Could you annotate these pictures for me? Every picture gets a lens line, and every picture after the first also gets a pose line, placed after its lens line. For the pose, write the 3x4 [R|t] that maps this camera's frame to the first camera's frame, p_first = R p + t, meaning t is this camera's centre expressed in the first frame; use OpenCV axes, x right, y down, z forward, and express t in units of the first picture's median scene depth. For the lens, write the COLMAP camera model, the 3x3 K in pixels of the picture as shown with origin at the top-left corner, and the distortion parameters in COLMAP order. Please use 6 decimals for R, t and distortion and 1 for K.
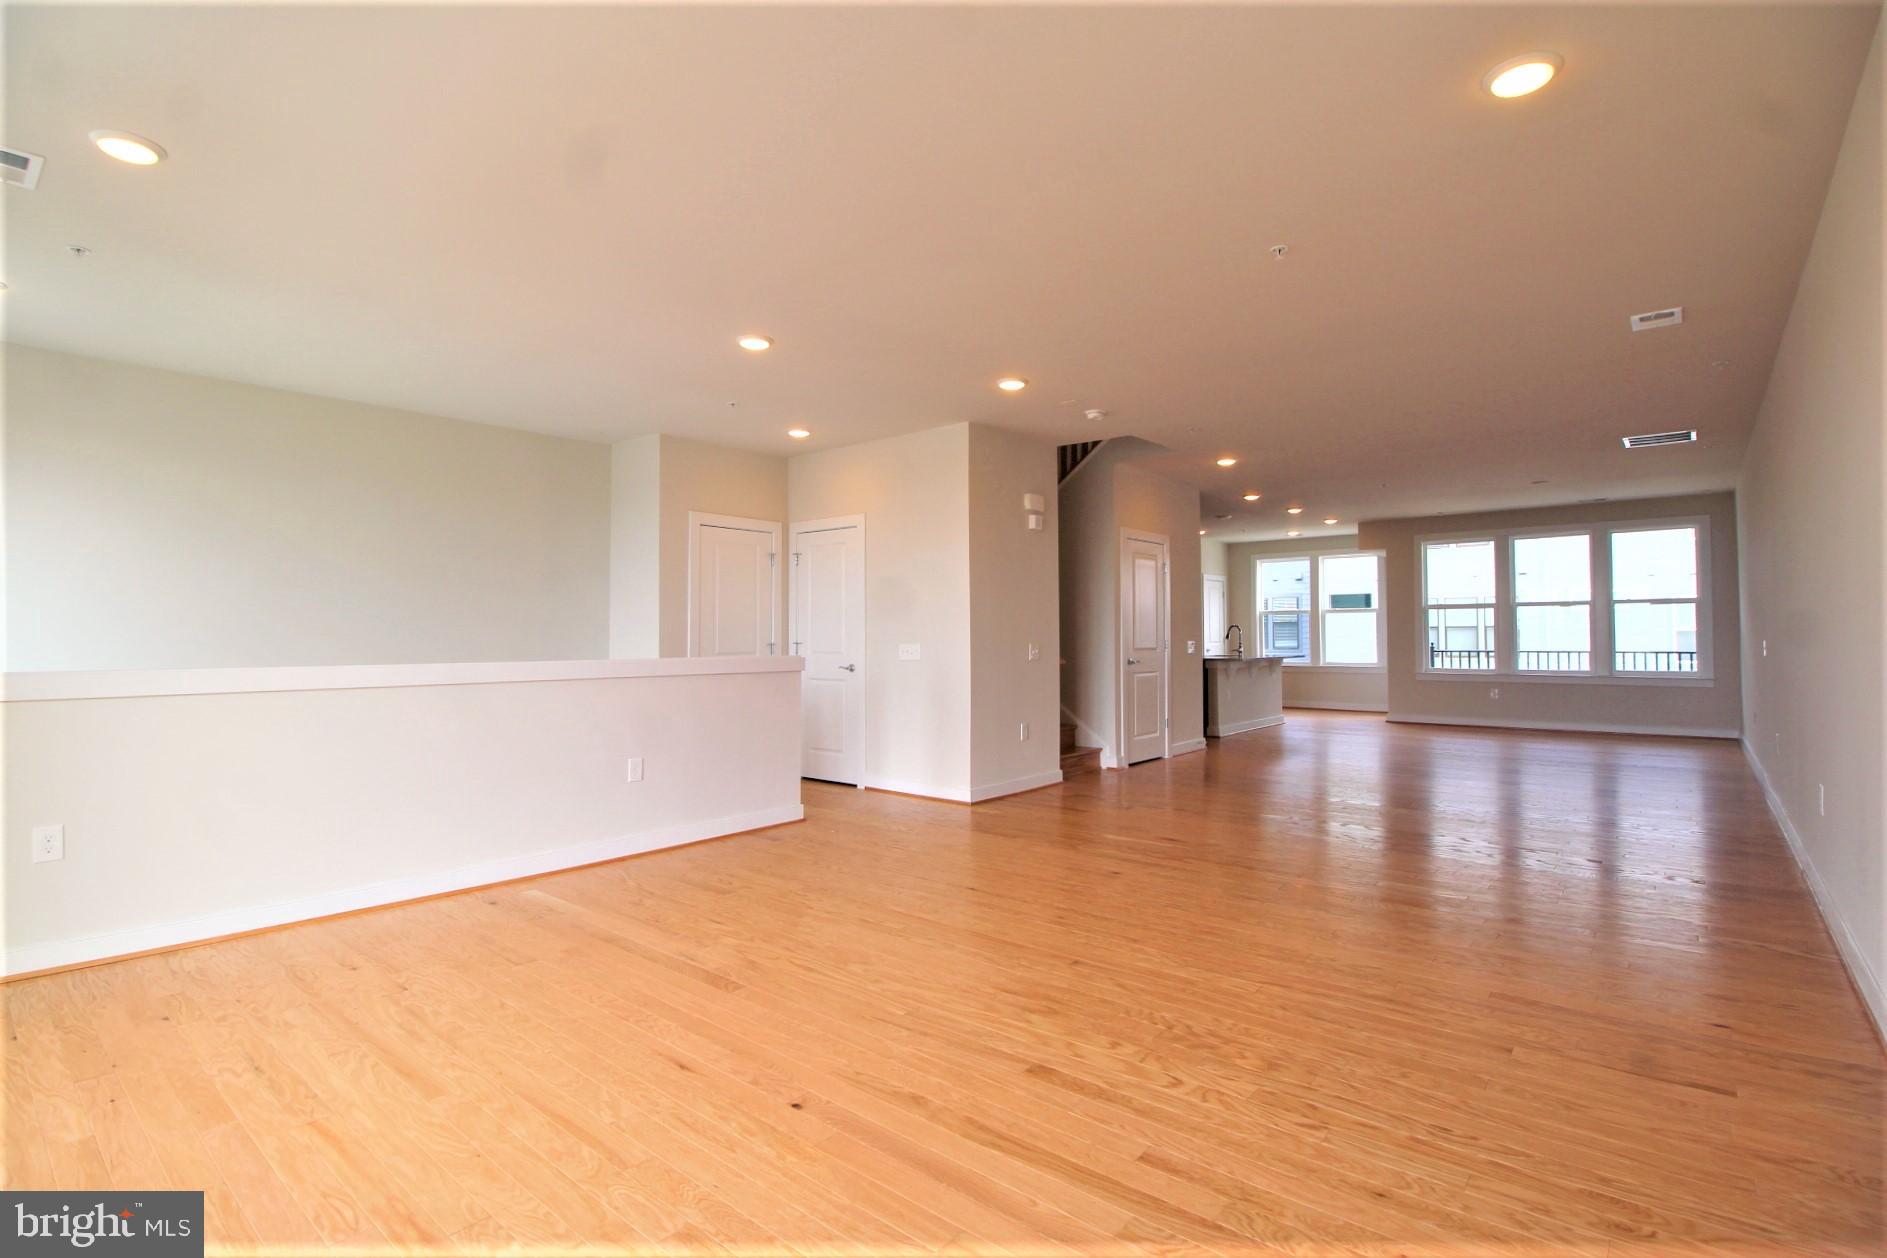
lens RADIAL K [[846.8, 0, 943.5], [0, 846.8, 629.0], [0, 0, 1]] dist [0.002083, 0.000052]
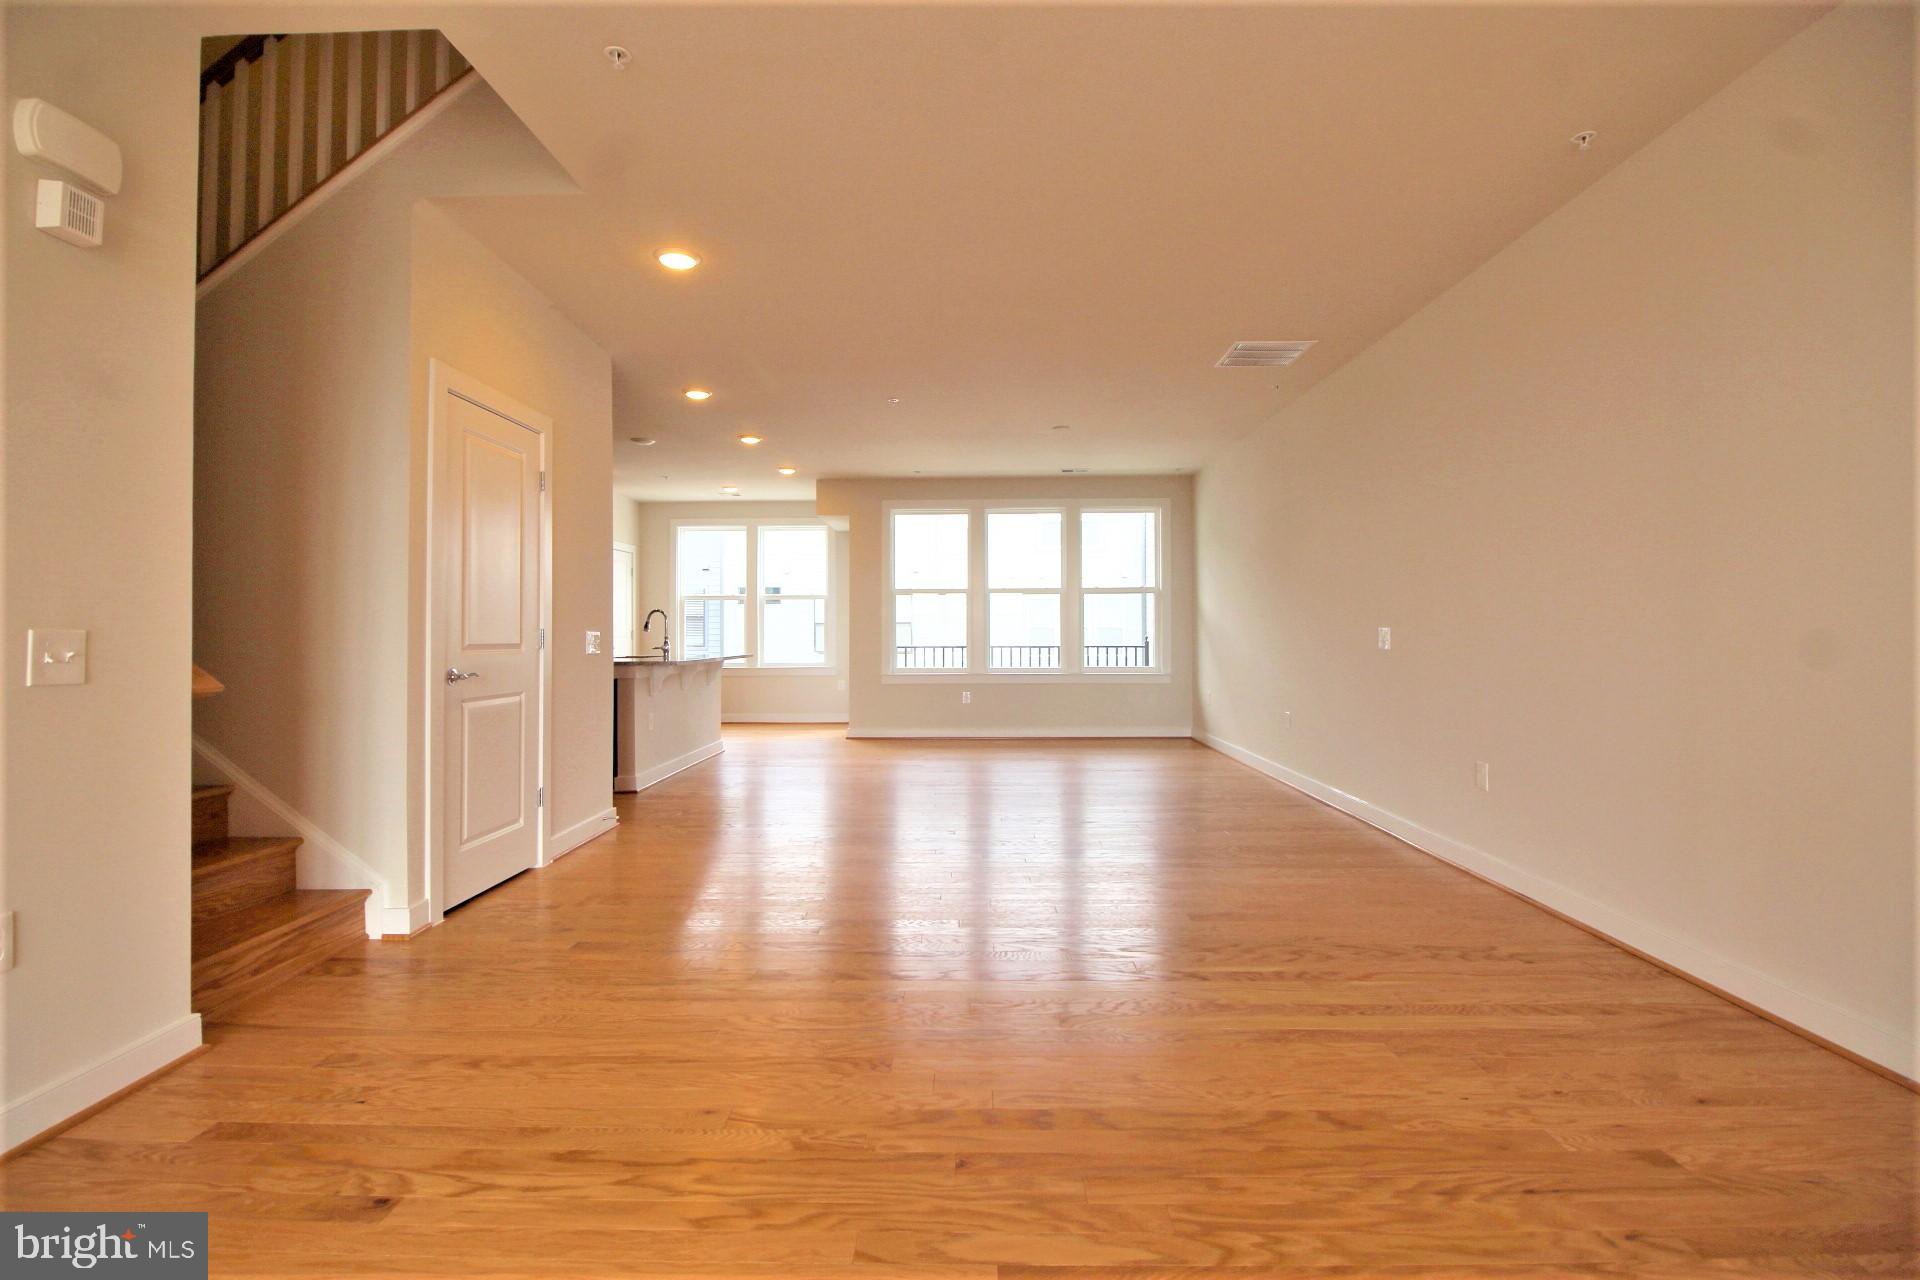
lens RADIAL K [[887.2, 0, 954.8], [0, 887.2, 620.2], [0, 0, 1]] dist [0.002378, -0.014493]
pose [[0.774968, 0.012028, 0.631886, 0.099313], [-0.007938, 0.999925, -0.009298, 0.009216], [-0.631951, 0.002190, 0.775005, 0.362330]]
